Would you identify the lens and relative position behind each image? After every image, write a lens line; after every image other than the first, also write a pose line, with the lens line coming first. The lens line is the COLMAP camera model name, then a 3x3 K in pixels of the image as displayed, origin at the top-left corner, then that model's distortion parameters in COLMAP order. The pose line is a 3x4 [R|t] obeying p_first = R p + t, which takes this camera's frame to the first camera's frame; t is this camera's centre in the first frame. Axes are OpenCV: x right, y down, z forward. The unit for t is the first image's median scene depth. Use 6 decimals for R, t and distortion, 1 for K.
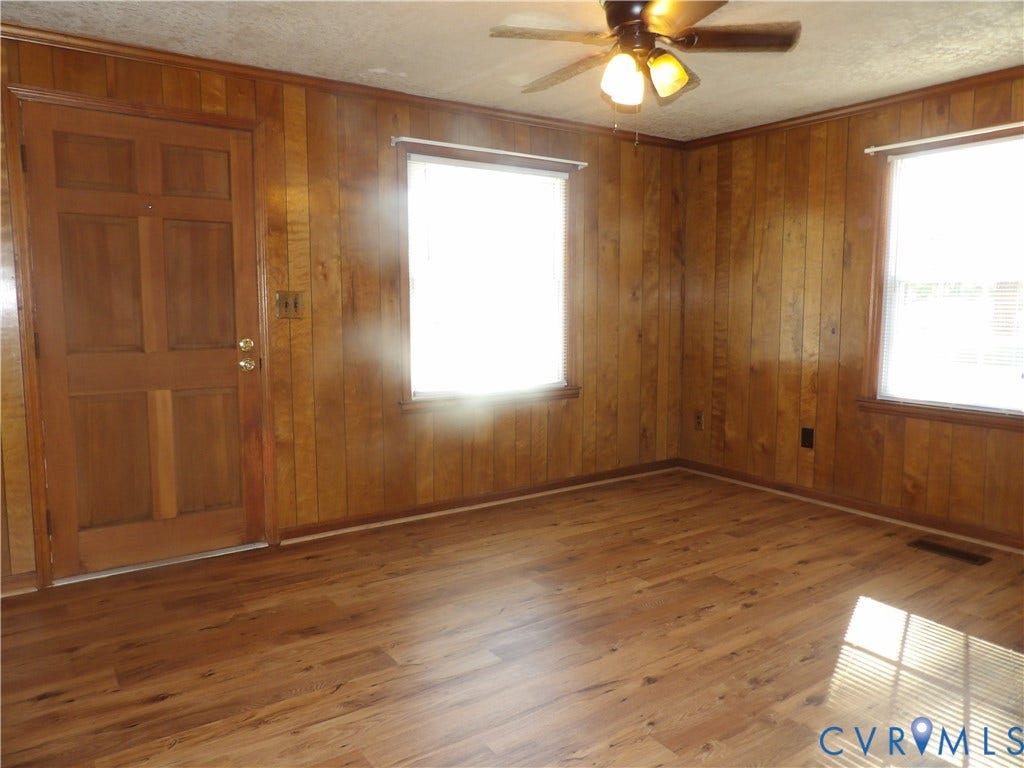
lens RADIAL K [[728.0, 0, 516.2], [0, 728.0, 376.3], [0, 0, 1]] dist [-0.040764, 0.047497]
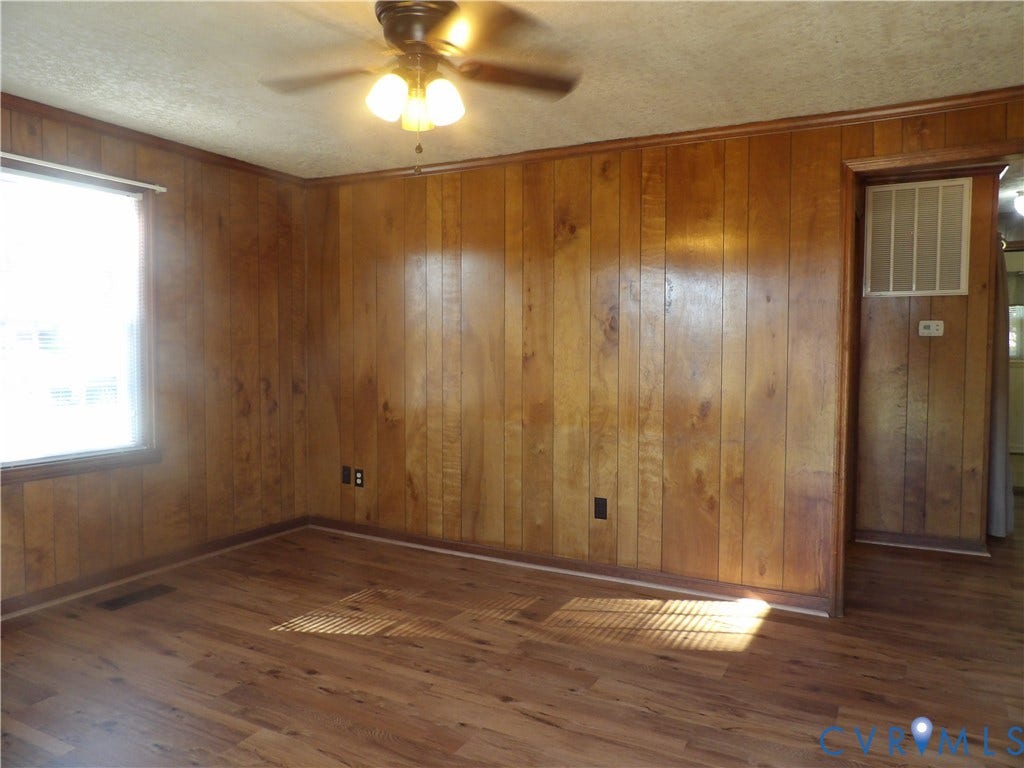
lens RADIAL K [[728.0, 0, 516.6], [0, 728.0, 377.5], [0, 0, 1]] dist [-0.040764, 0.047497]
pose [[-0.449215, -0.039630, 0.892545, -0.499395], [0.087856, 0.992214, 0.088273, -0.095641], [-0.889094, 0.118069, -0.442235, 0.926450]]
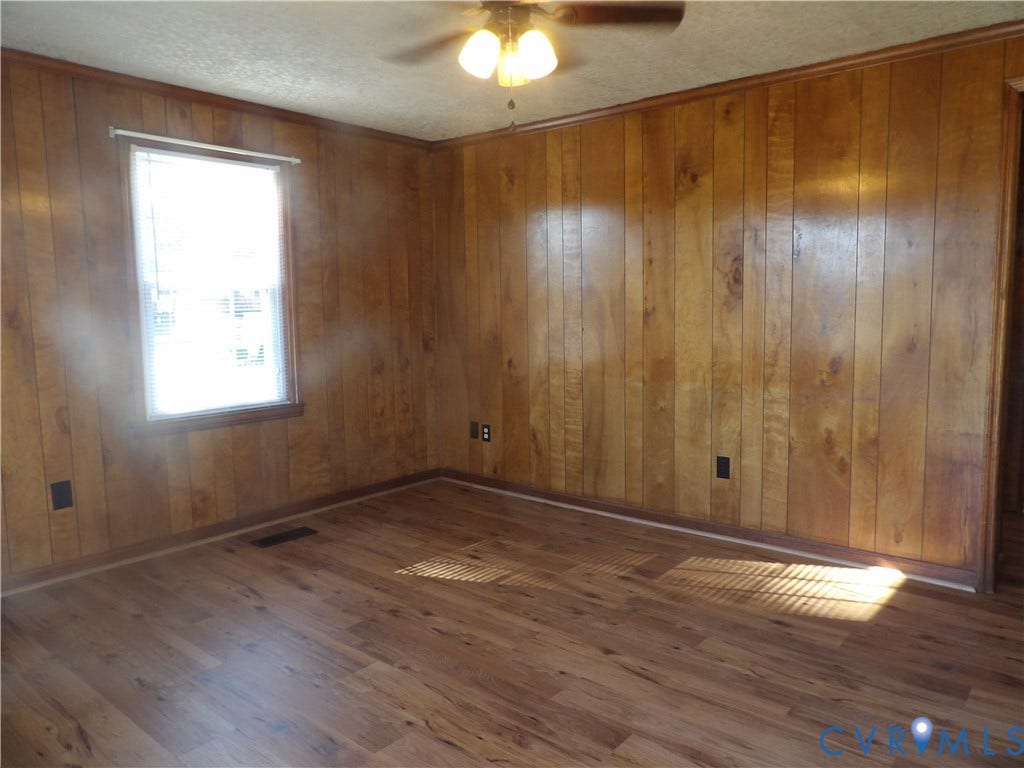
lens RADIAL K [[728.0, 0, 516.2], [0, 728.0, 376.8], [0, 0, 1]] dist [-0.040764, 0.047497]
pose [[-0.258070, -0.090671, 0.961862, -0.516526], [0.115667, 0.985526, 0.123935, -0.089521], [-0.959177, 0.143240, -0.243847, 0.882974]]
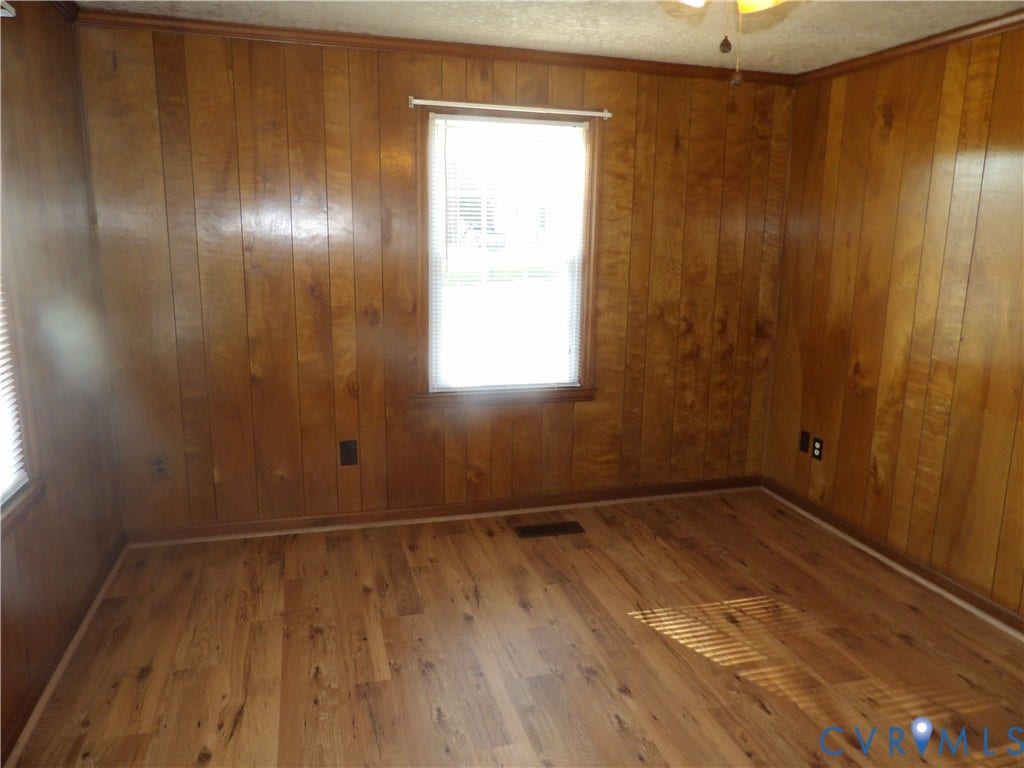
lens RADIAL K [[728.0, 0, 515.4], [0, 728.0, 377.2], [0, 0, 1]] dist [-0.040764, 0.047497]
pose [[0.324300, -0.175179, 0.929592, -0.335230], [0.081797, 0.984216, 0.156937, -0.134297], [-0.942411, 0.025143, 0.333510, 0.684601]]
